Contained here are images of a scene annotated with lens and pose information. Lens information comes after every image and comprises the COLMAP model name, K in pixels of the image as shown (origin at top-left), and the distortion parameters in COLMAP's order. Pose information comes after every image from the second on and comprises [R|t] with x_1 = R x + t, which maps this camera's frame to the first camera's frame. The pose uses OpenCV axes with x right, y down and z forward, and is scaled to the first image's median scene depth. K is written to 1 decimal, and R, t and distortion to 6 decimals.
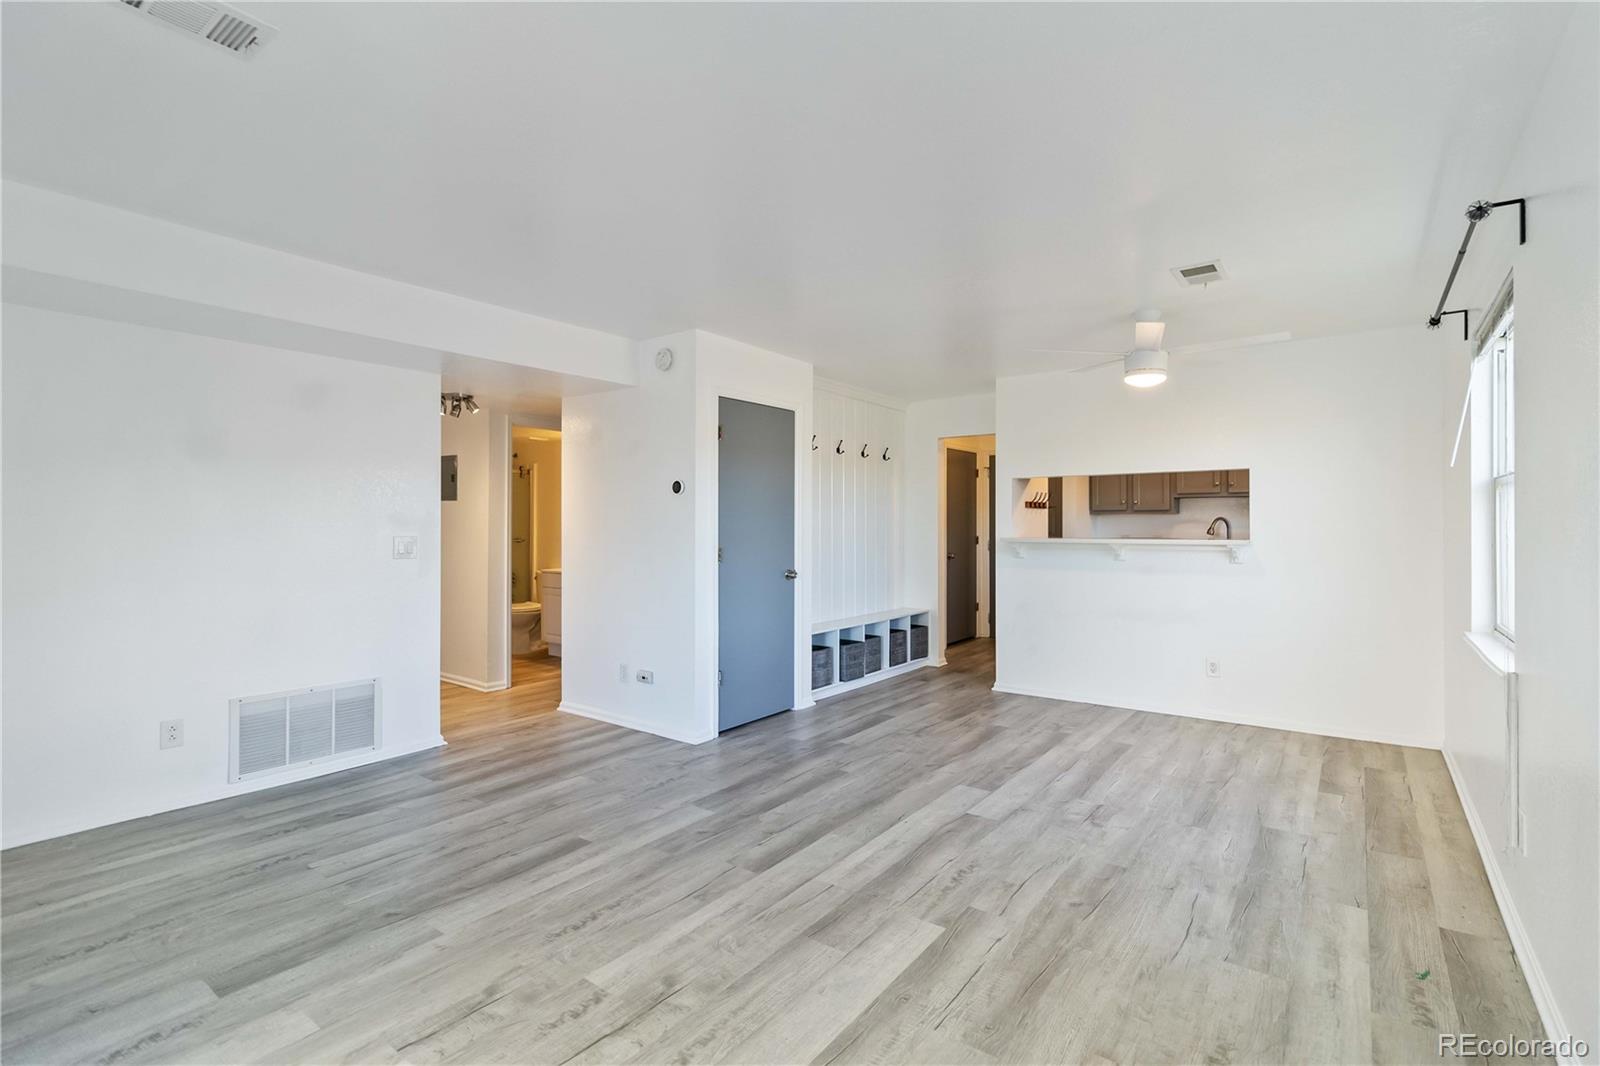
lens RADIAL K [[759.3, 0, 831.0], [0, 759.3, 526.0], [0, 0, 1]] dist [0.000915, -0.000090]
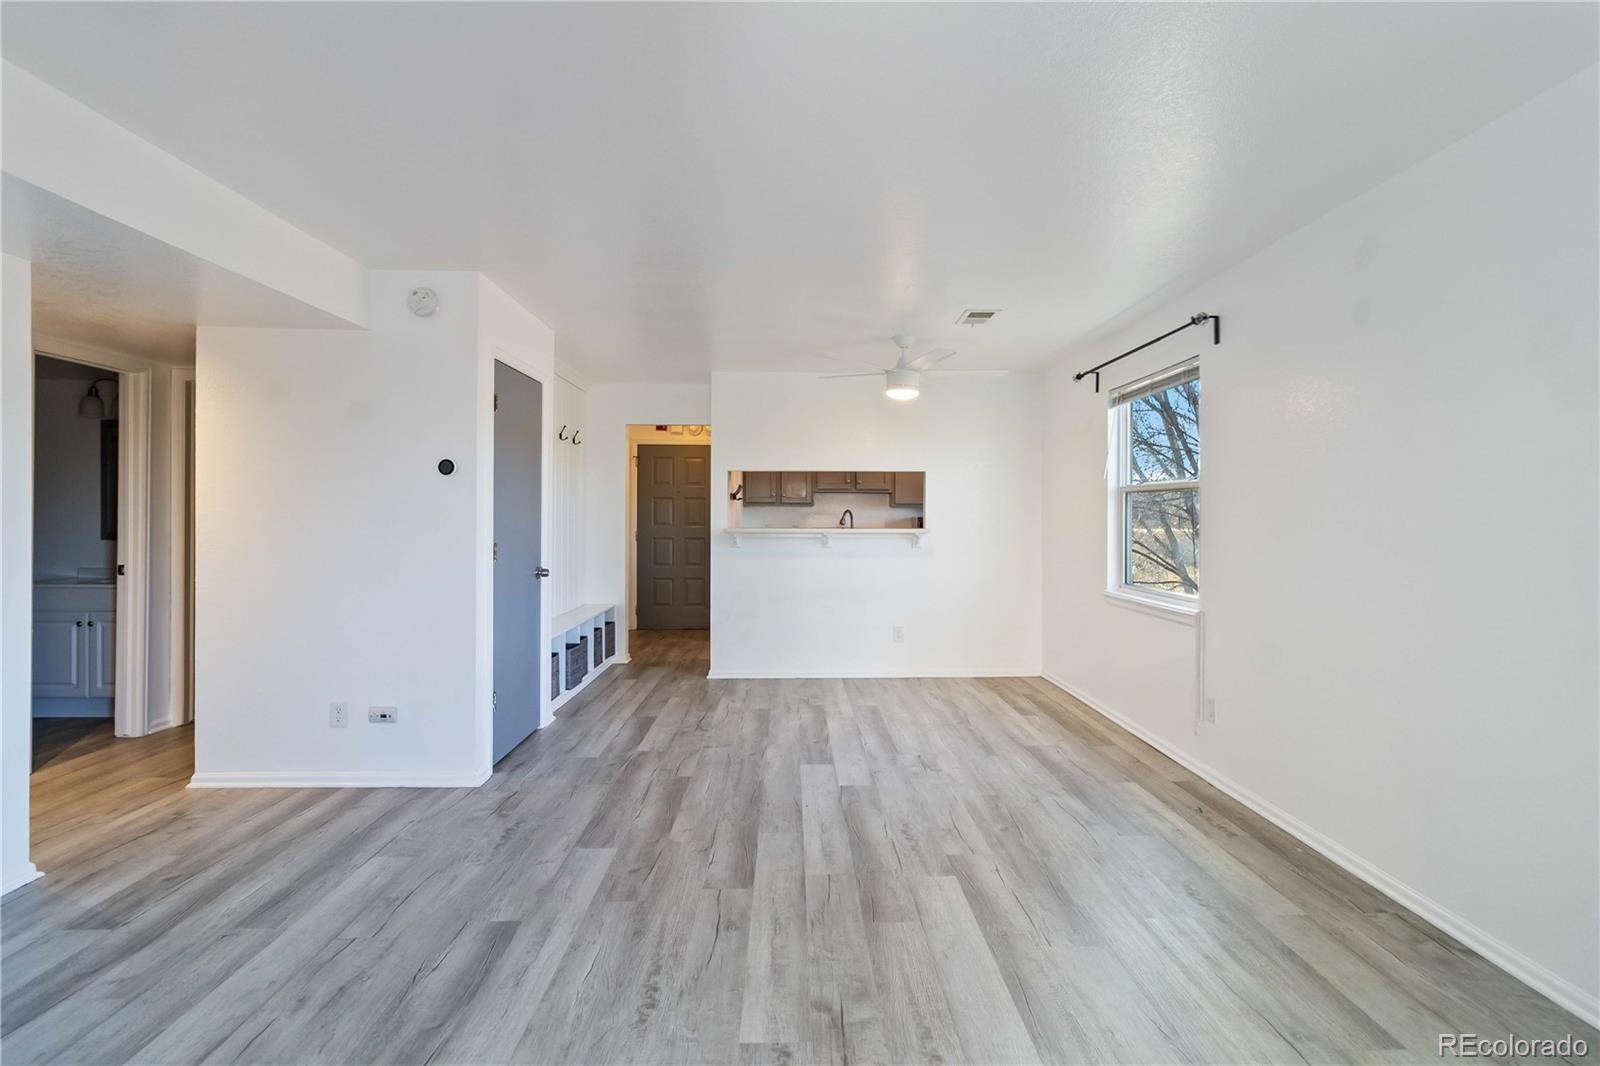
lens RADIAL K [[759.3, 0, 845.6], [0, 759.3, 520.6], [0, 0, 1]] dist [0.000915, -0.000090]
pose [[0.778953, 0.000374, 0.627082, -0.380499], [-0.004183, 0.999981, 0.004600, -0.000713], [-0.627068, -0.006207, 0.778940, 0.127519]]
